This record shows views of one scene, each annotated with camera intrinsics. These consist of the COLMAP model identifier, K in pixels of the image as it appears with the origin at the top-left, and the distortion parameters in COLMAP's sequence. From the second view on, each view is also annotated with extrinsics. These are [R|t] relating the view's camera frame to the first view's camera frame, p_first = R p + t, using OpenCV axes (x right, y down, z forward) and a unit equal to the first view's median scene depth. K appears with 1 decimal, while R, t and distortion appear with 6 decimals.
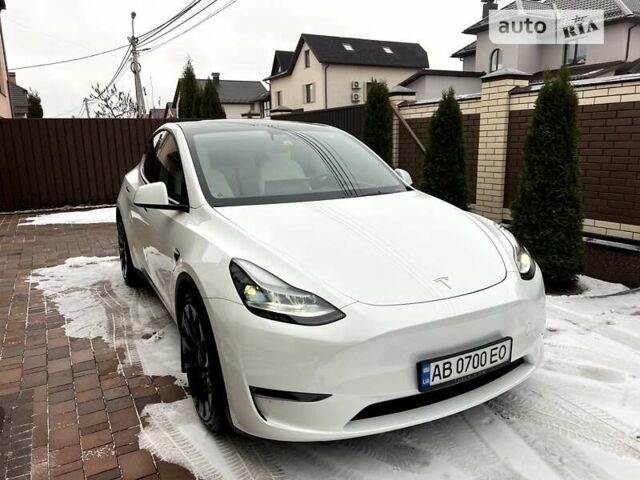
lens RADIAL K [[476.1, 0, 313.4], [0, 476.1, 251.2], [0, 0, 1]] dist [0.043170, -0.050102]
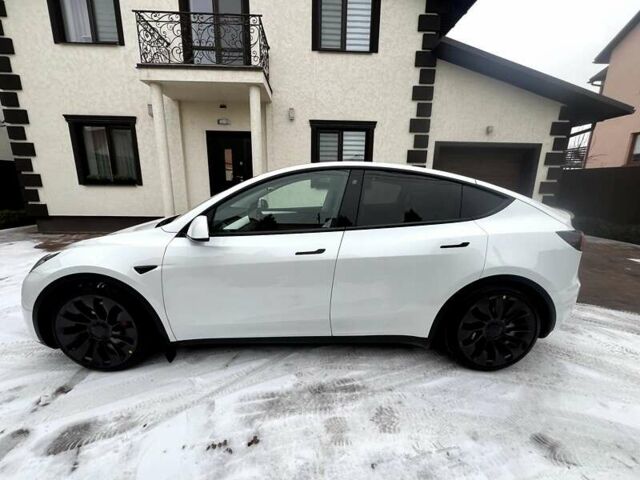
lens RADIAL K [[254.4, 0, 318.8], [0, 254.4, 239.9], [0, 0, 1]] dist [-0.000195, 0.000064]
pose [[-0.452155, 0.210691, -0.866698, 0.501690], [-0.208315, 0.919882, 0.332297, -0.337589], [0.867272, 0.330796, -0.372040, 1.402039]]
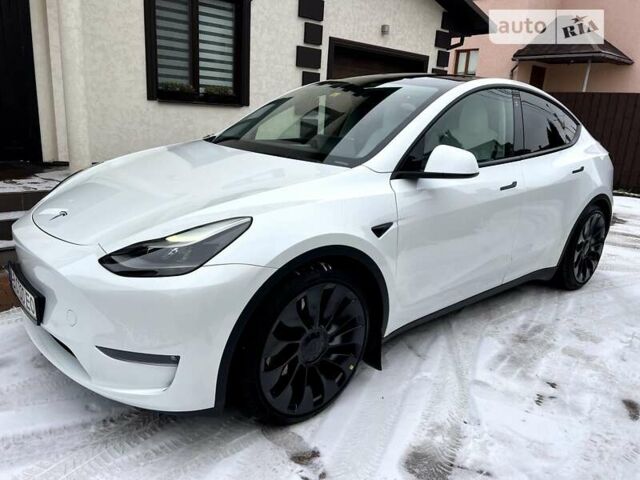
lens RADIAL K [[479.0, 0, 321.4], [0, 479.0, 237.9], [0, 0, 1]] dist [0.045543, -0.050599]
pose [[0.227281, 0.287873, -0.930308, 0.784019], [-0.285658, 0.932993, 0.218916, -0.155217], [0.930990, 0.215994, 0.294284, 0.709838]]
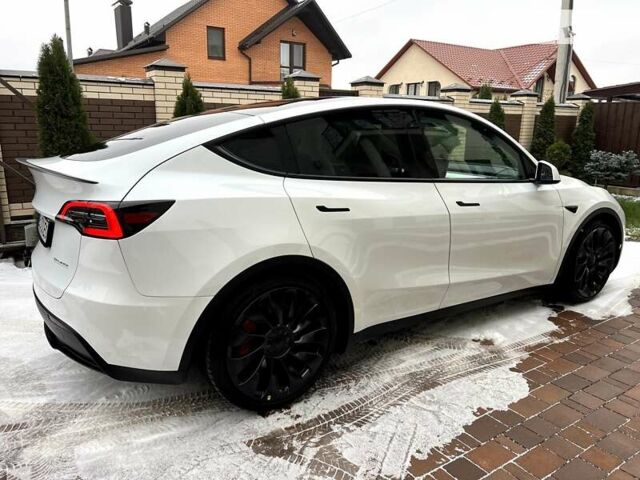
lens RADIAL K [[478.3, 0, 313.3], [0, 478.3, 238.9], [0, 0, 1]] dist [0.053206, -0.058452]
pose [[-0.084136, -0.207503, 0.974609, -1.146717], [0.220024, 0.950067, 0.221272, -0.274130], [-0.971859, 0.233054, -0.034280, 1.290949]]
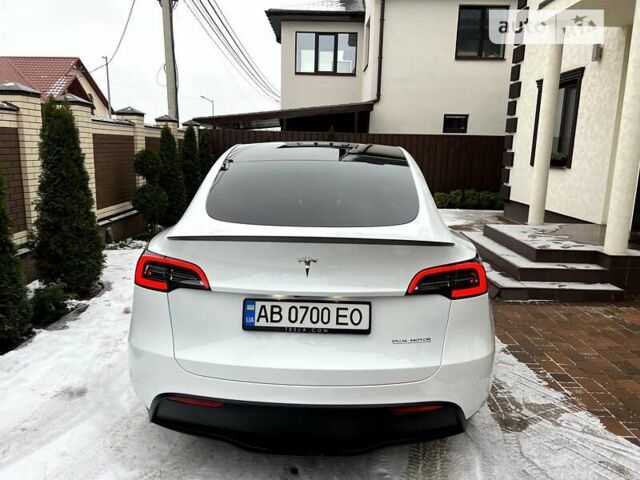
lens RADIAL K [[478.3, 0, 313.3], [0, 478.3, 238.9], [0, 0, 1]] dist [0.053206, -0.058452]
pose [[-0.868379, -0.089239, 0.487805, -0.684329], [0.111914, 0.923032, 0.368085, -0.501445], [-0.483108, 0.374230, -0.791555, 2.035991]]
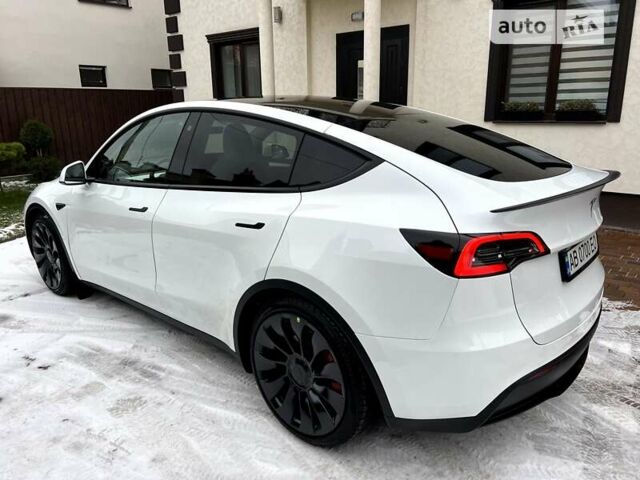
lens RADIAL K [[479.0, 0, 321.4], [0, 479.0, 237.9], [0, 0, 1]] dist [0.045543, -0.050599]
pose [[-0.933339, 0.128360, -0.335263, 0.079506], [-0.049376, 0.879119, 0.474038, -0.508489], [0.355584, 0.458992, -0.814178, 2.010007]]
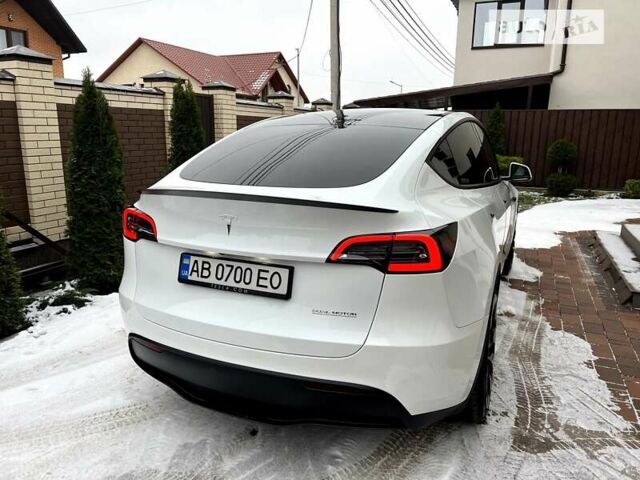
lens RADIAL K [[478.3, 0, 313.3], [0, 478.3, 238.9], [0, 0, 1]] dist [0.053206, -0.058452]
pose [[-0.611537, -0.157475, 0.775387, -0.885576], [0.186742, 0.923581, 0.334853, -0.422302], [-0.768863, 0.349572, -0.535396, 1.847288]]
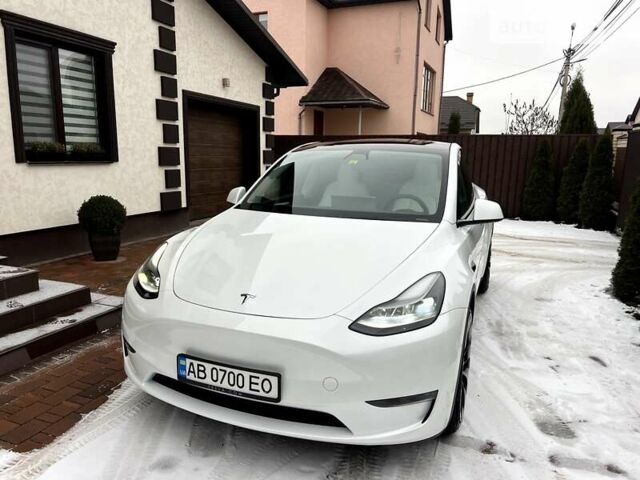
lens RADIAL K [[476.1, 0, 313.4], [0, 476.1, 251.2], [0, 0, 1]] dist [0.043170, -0.050102]
pose [[0.639639, 0.186175, -0.745788, 0.657023], [-0.206850, 0.976126, 0.066267, -0.079962], [0.740321, 0.111879, 0.662879, 0.236413]]
